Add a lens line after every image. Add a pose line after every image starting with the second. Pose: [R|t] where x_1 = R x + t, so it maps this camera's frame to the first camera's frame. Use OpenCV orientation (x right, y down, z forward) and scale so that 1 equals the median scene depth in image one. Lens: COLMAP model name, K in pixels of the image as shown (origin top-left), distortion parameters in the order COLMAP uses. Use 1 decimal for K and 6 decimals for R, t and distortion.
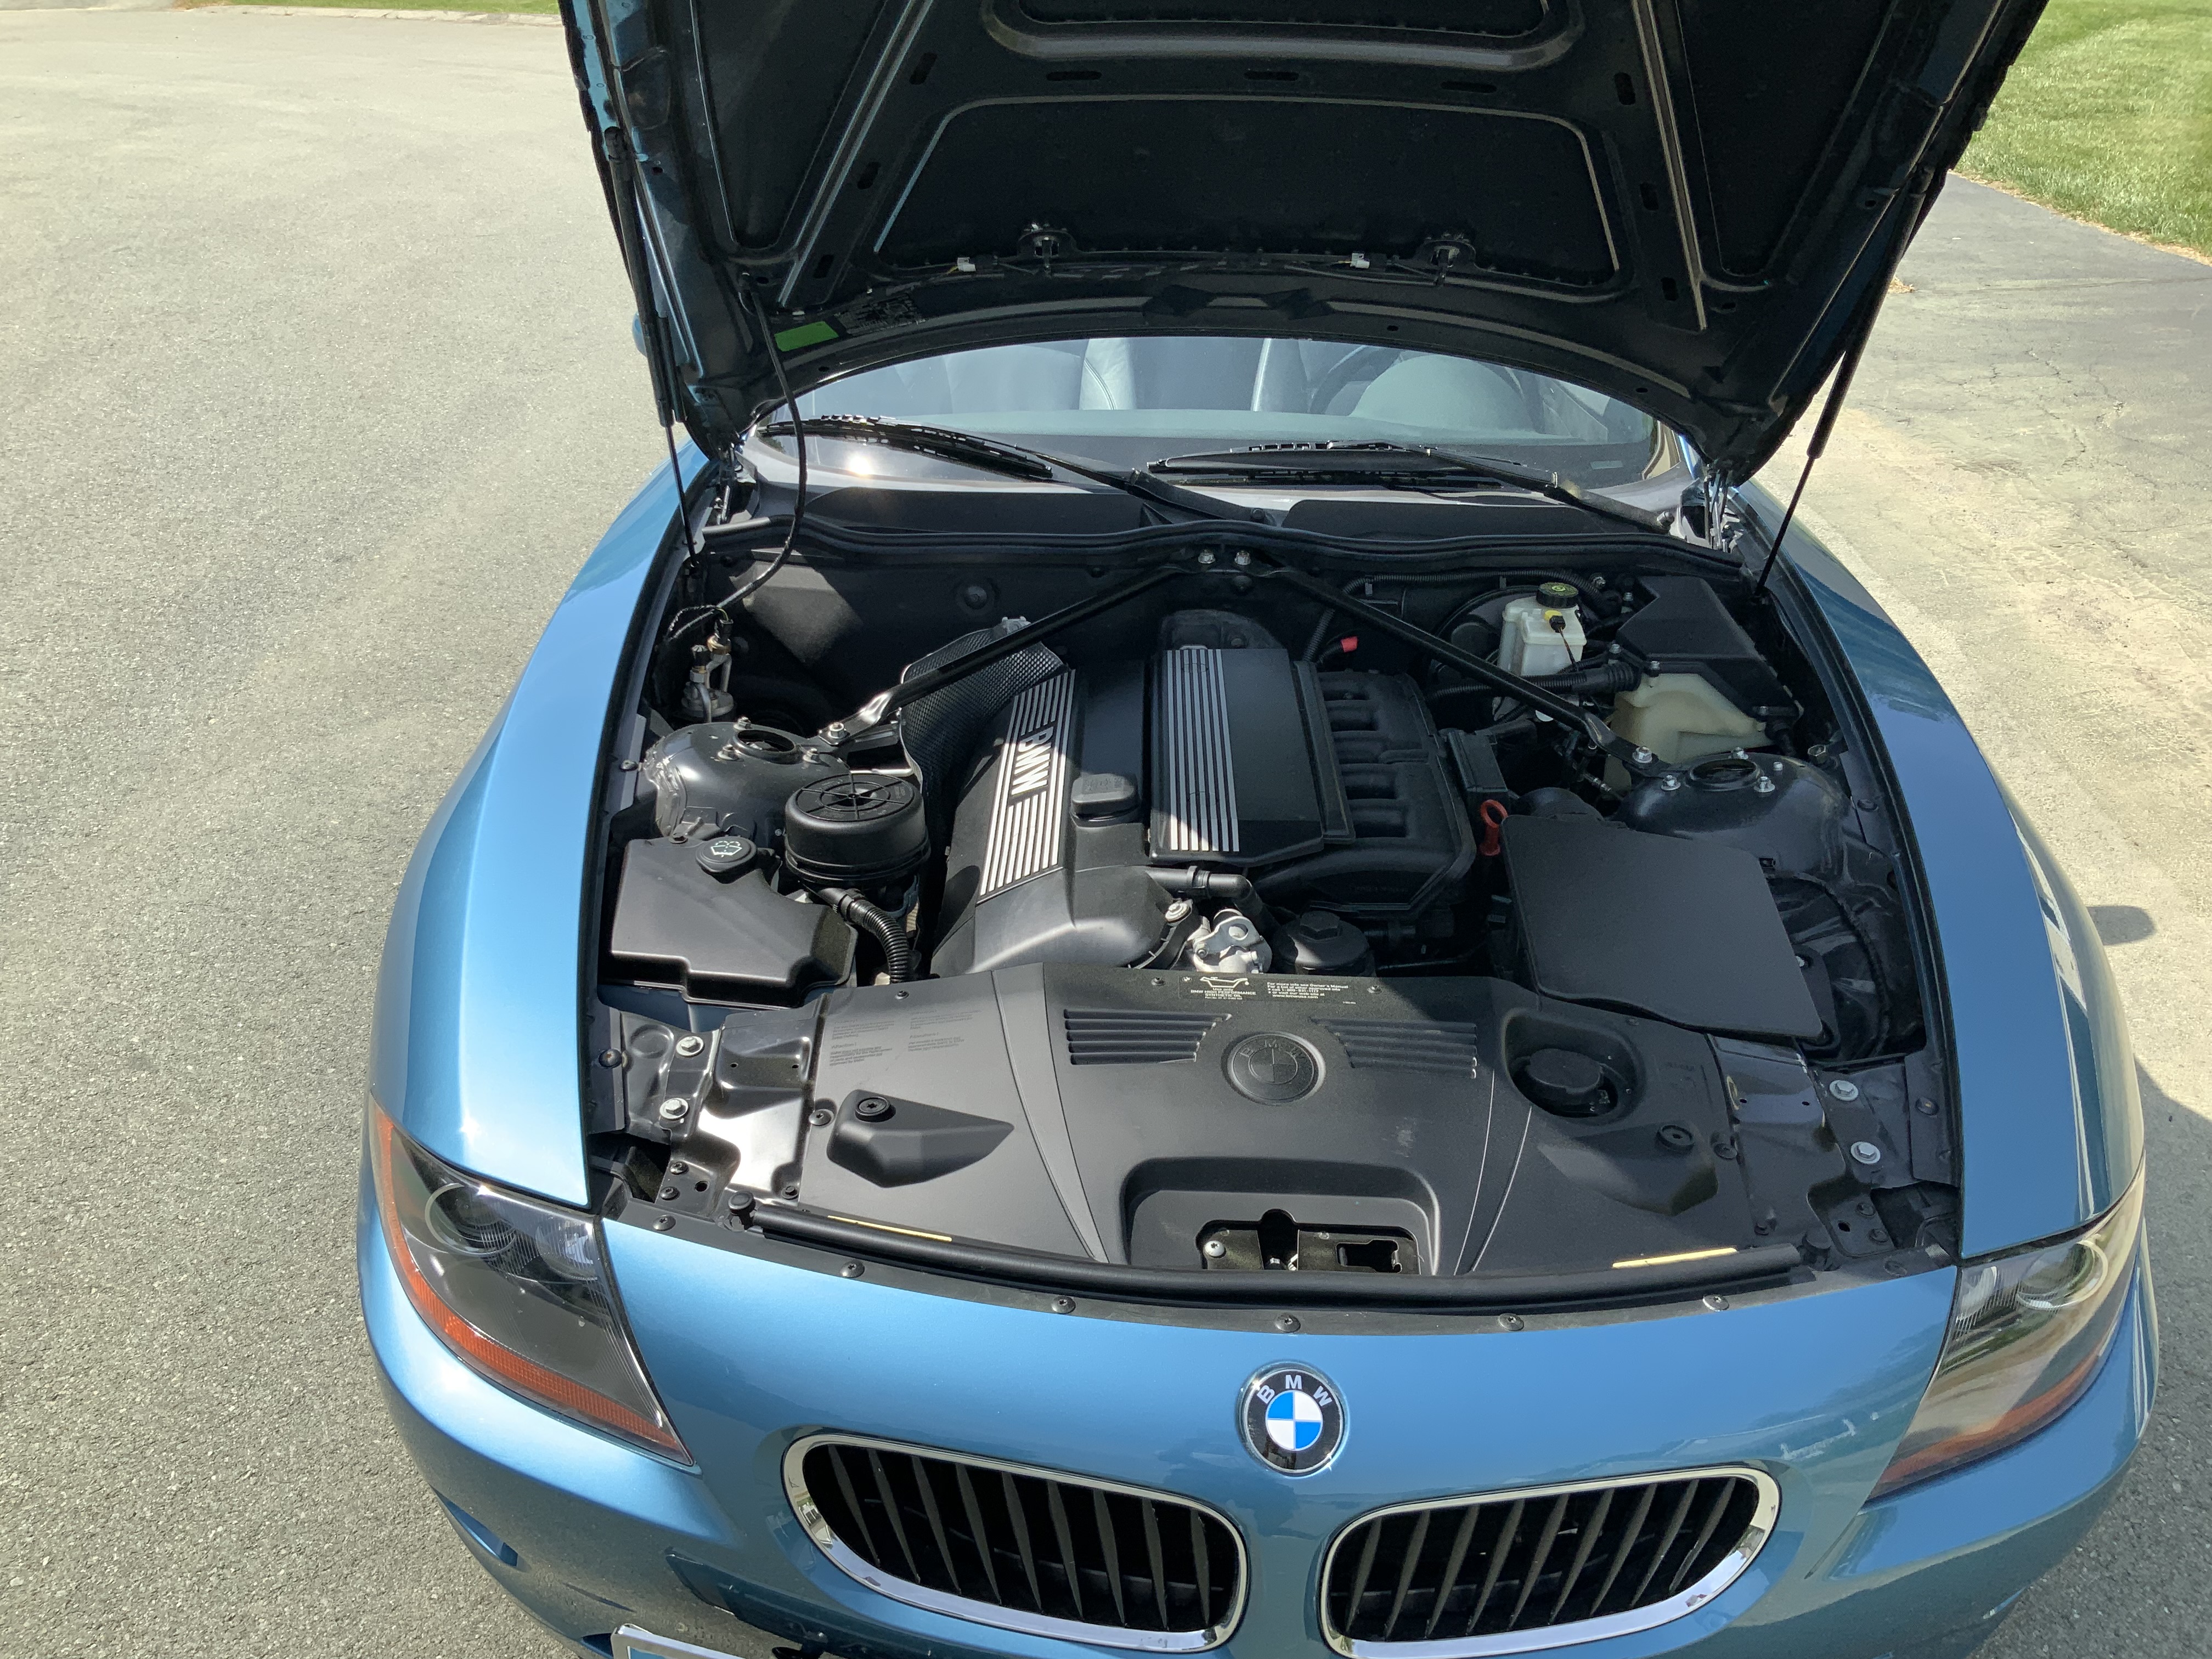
lens RADIAL K [[1820.2, 0, 1115.1], [0, 1820.2, 839.0], [0, 0, 1]] dist [0.053326, -0.127937]
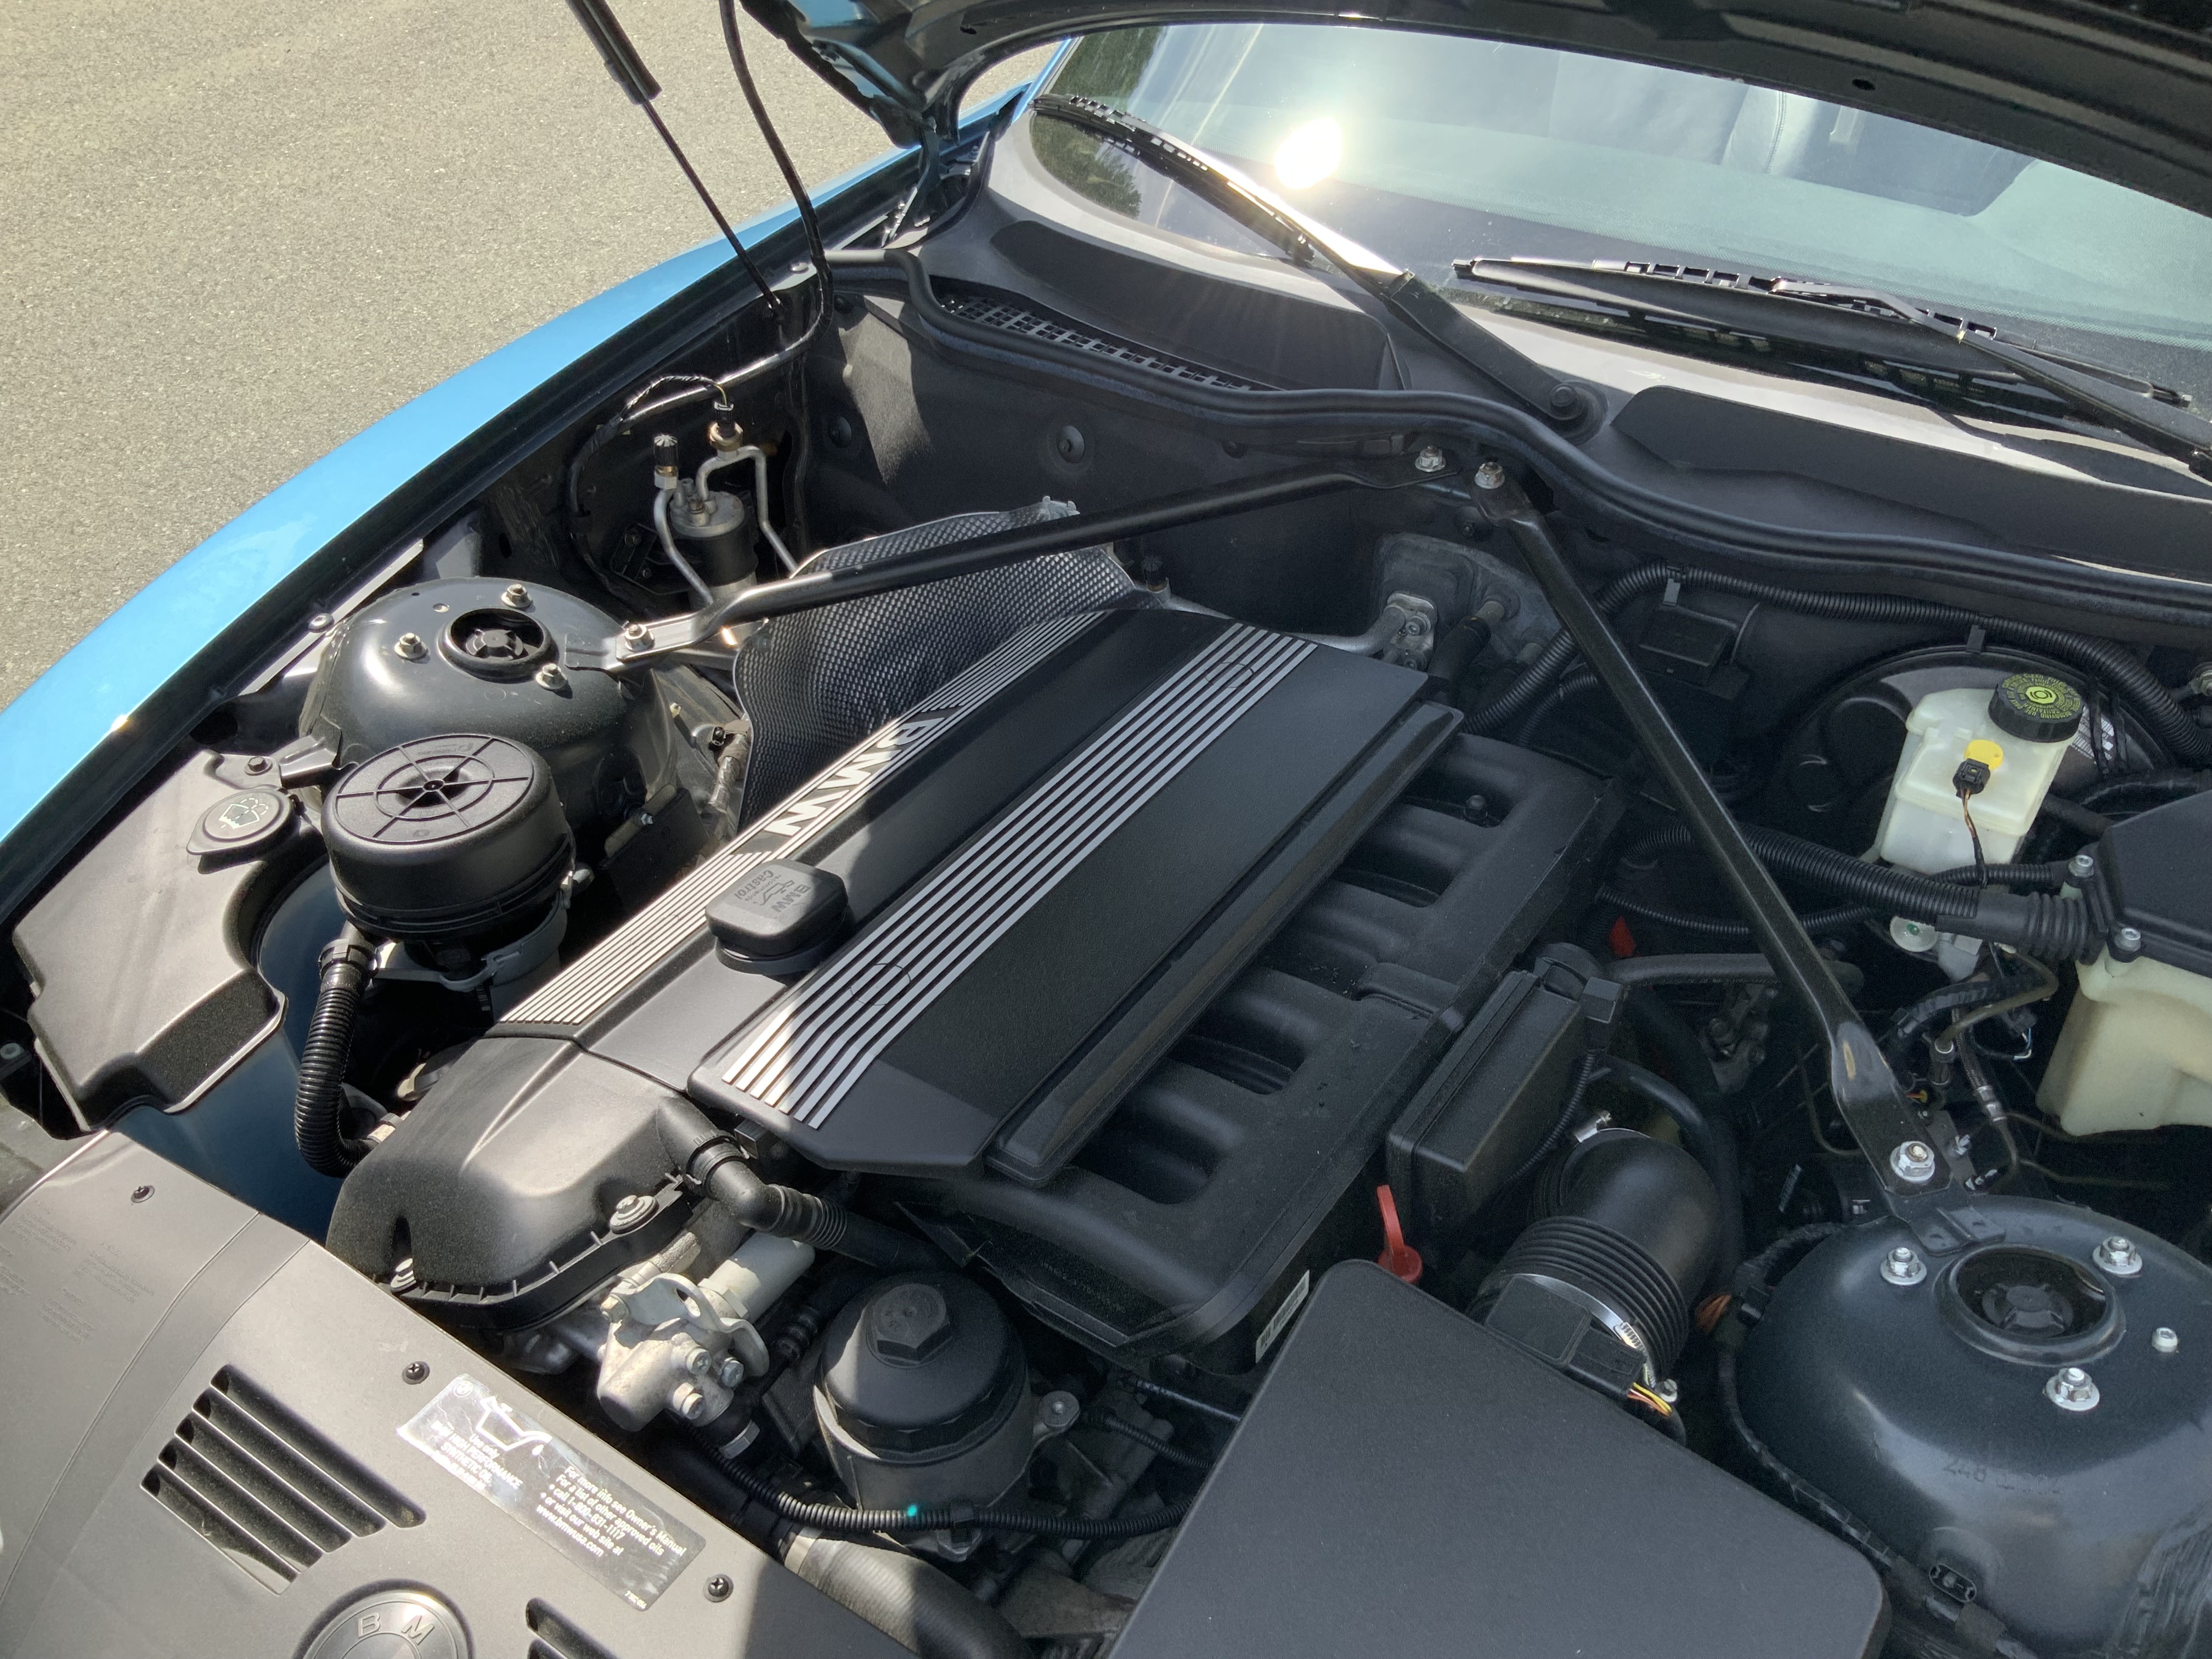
lens RADIAL K [[1820.2, 0, 1115.1], [0, 1820.2, 839.0], [0, 0, 1]] dist [0.053326, -0.127937]
pose [[0.815660, 0.326607, -0.477521, 0.284733], [-0.213869, 0.937159, 0.275670, -0.181811], [0.537548, -0.122726, 0.834254, 0.461655]]
